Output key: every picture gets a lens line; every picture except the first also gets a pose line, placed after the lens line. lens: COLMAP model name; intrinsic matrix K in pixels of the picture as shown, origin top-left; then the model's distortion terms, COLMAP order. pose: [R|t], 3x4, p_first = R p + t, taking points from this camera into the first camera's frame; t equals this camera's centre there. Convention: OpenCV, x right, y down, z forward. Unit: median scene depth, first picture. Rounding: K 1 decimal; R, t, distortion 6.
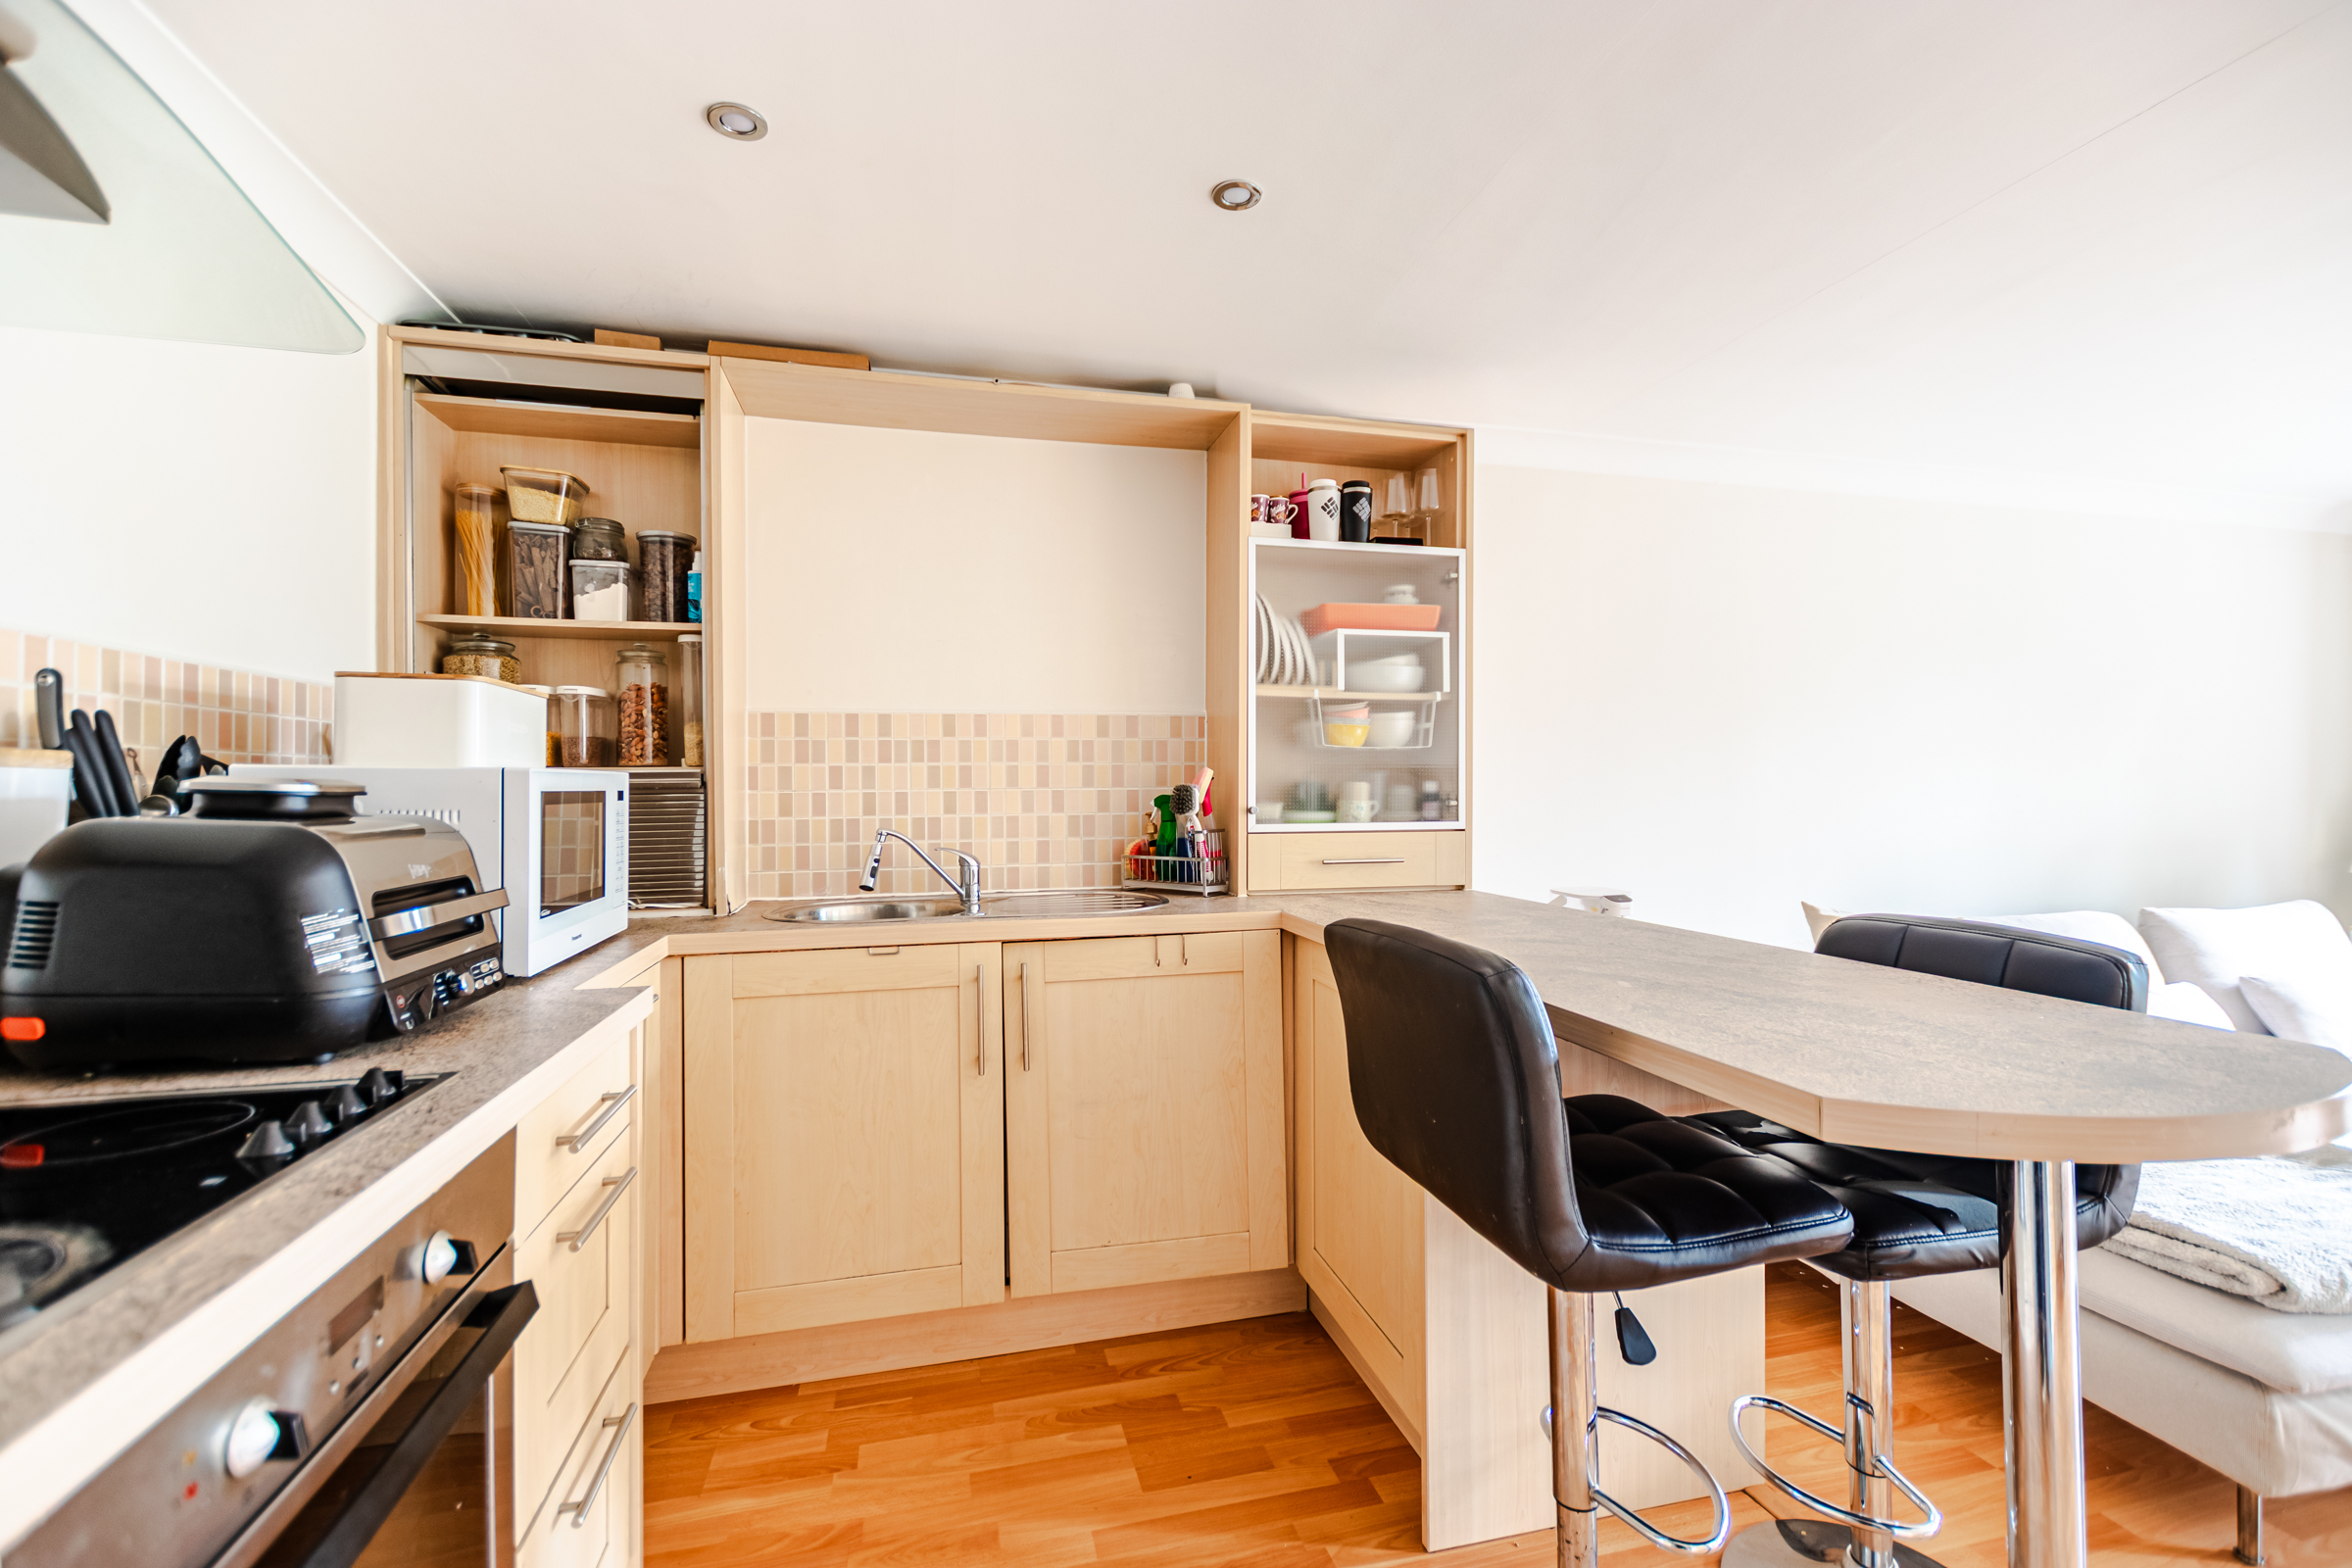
lens RADIAL K [[1010.6, 0, 1182.0], [0, 1010.6, 785.0], [0, 0, 1]] dist [-0.000688, -0.000216]
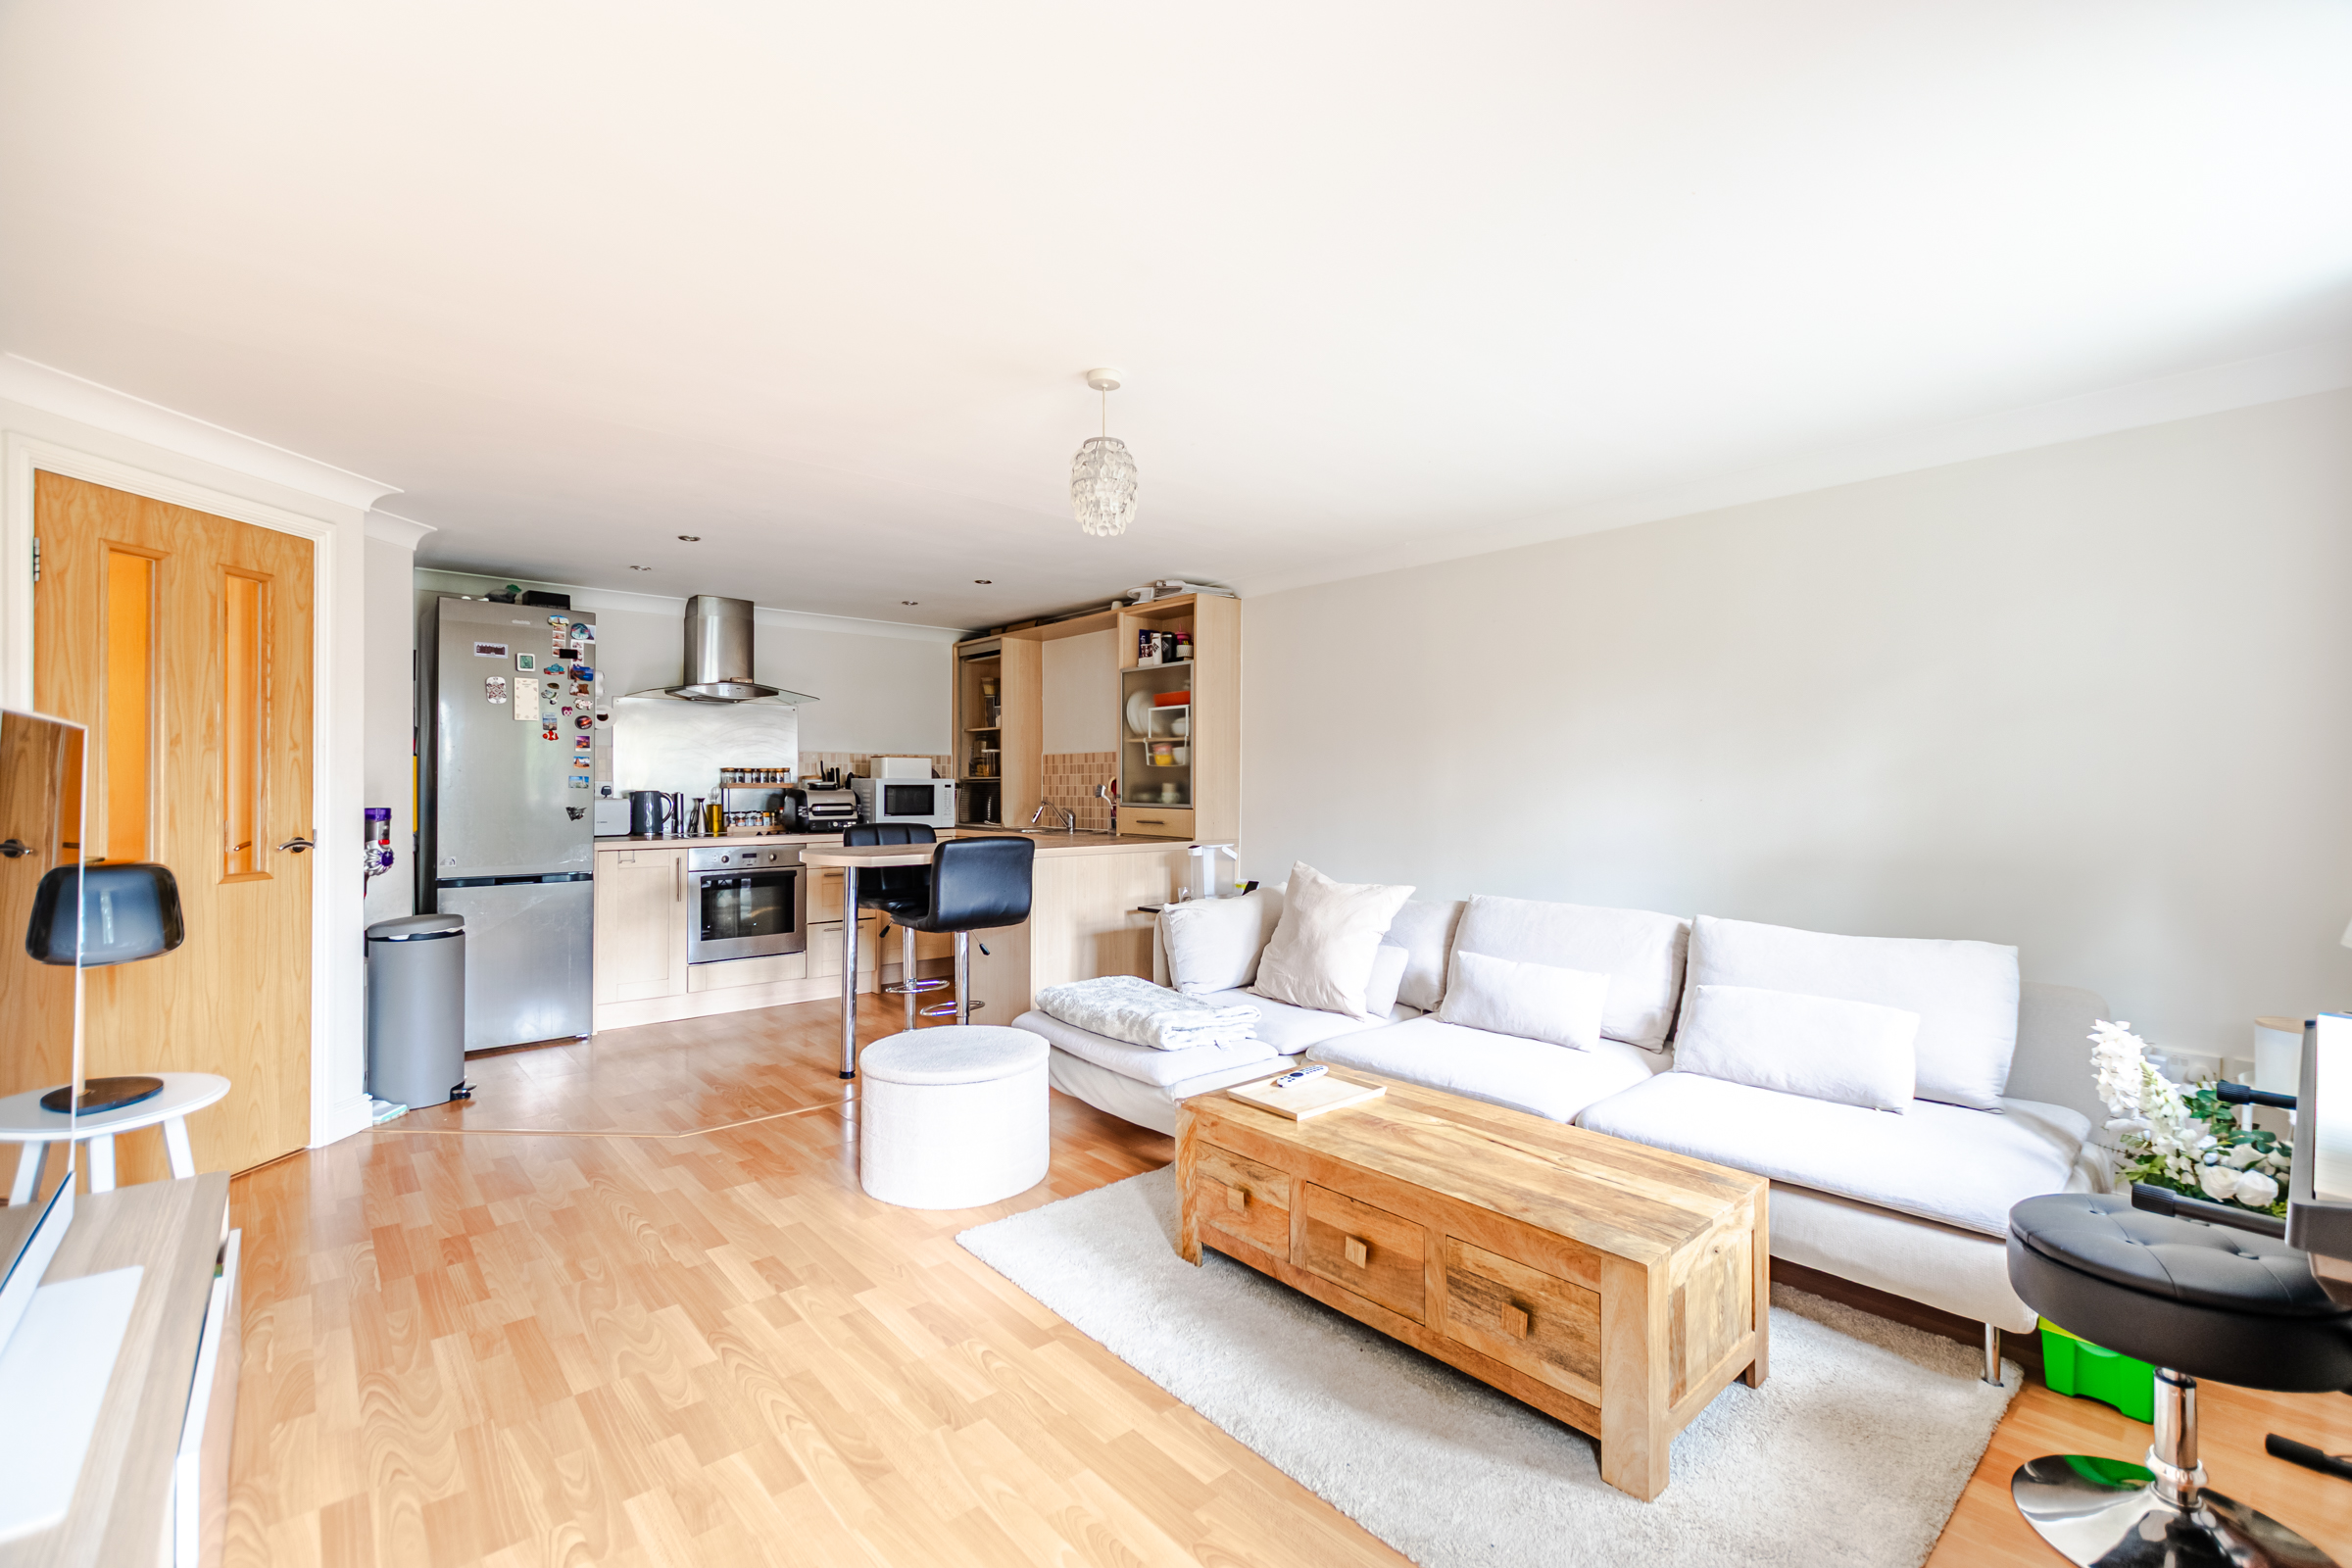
lens RADIAL K [[1010.6, 0, 1182.0], [0, 1010.6, 785.0], [0, 0, 1]] dist [-0.000688, -0.000216]
pose [[0.446643, 0.006055, -0.894692, 2.020870], [-0.000609, 0.999979, 0.006463, -0.011189], [0.894712, -0.002342, 0.446638, 0.147911]]
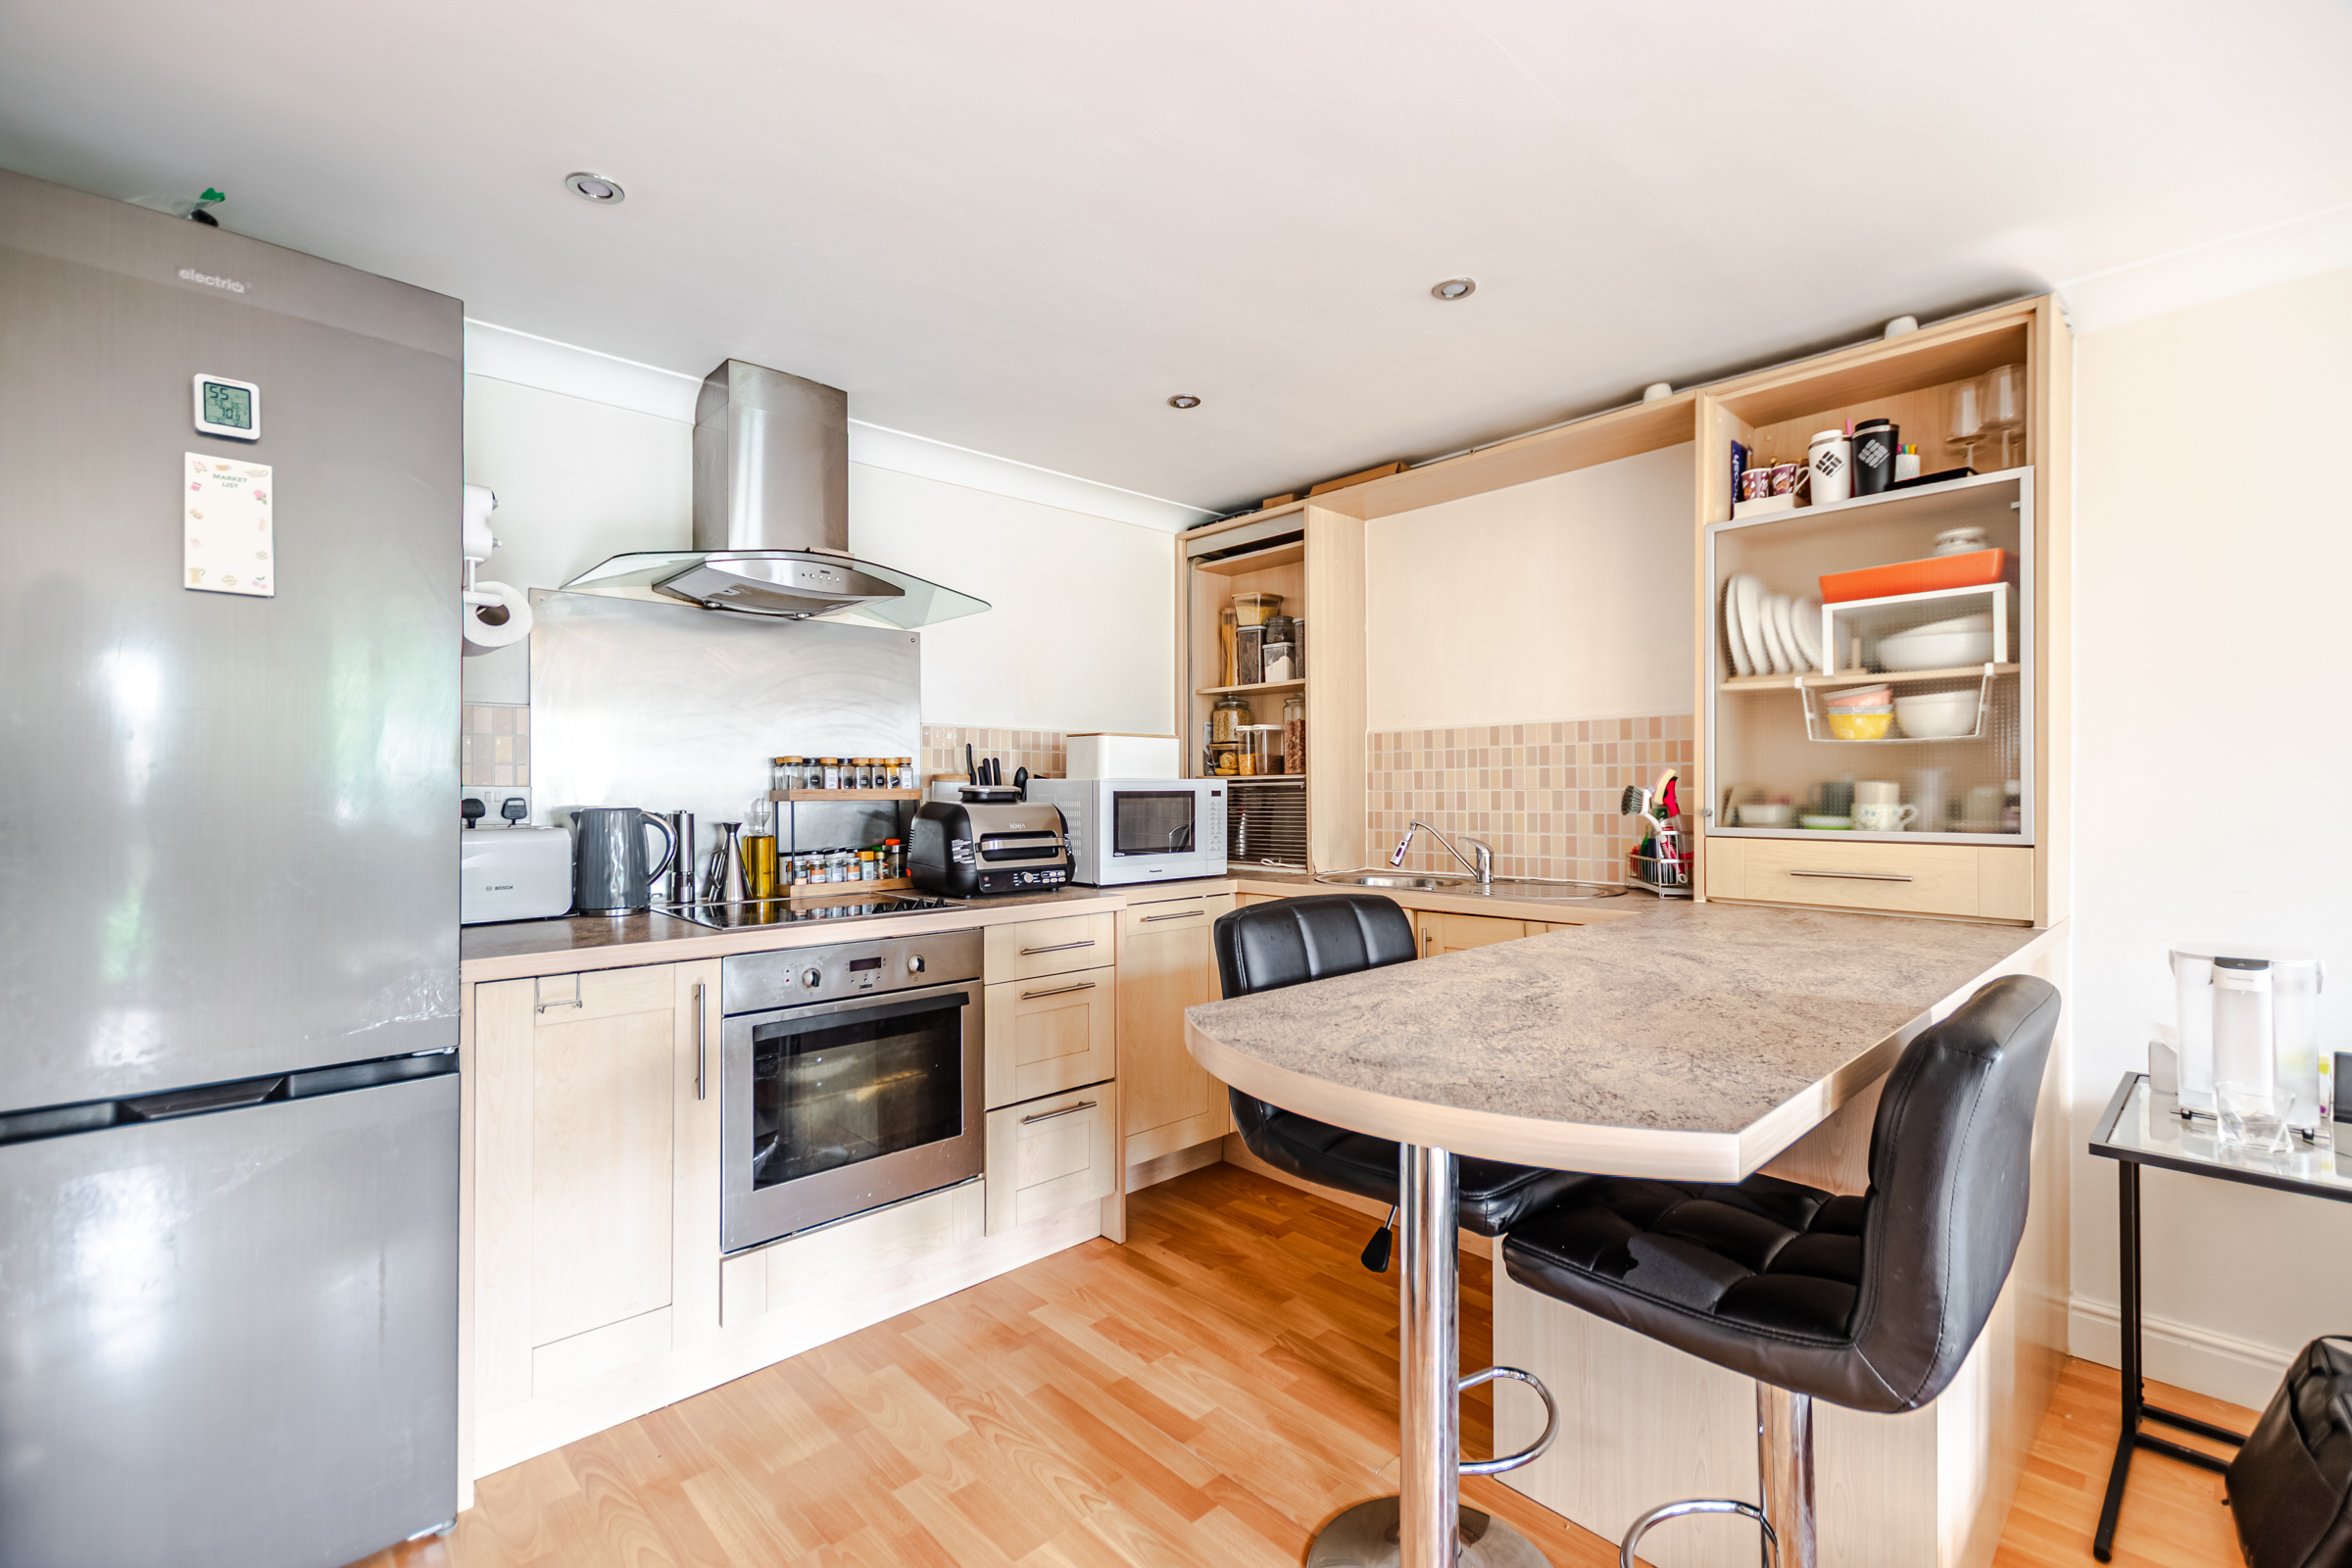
lens RADIAL K [[1010.6, 0, 1182.0], [0, 1010.6, 785.0], [0, 0, 1]] dist [-0.000688, -0.000216]
pose [[0.478463, -0.000896, -0.878108, 0.653243], [0.004547, 0.999989, 0.001457, -0.004446], [0.878096, -0.004690, 0.478461, 0.105681]]
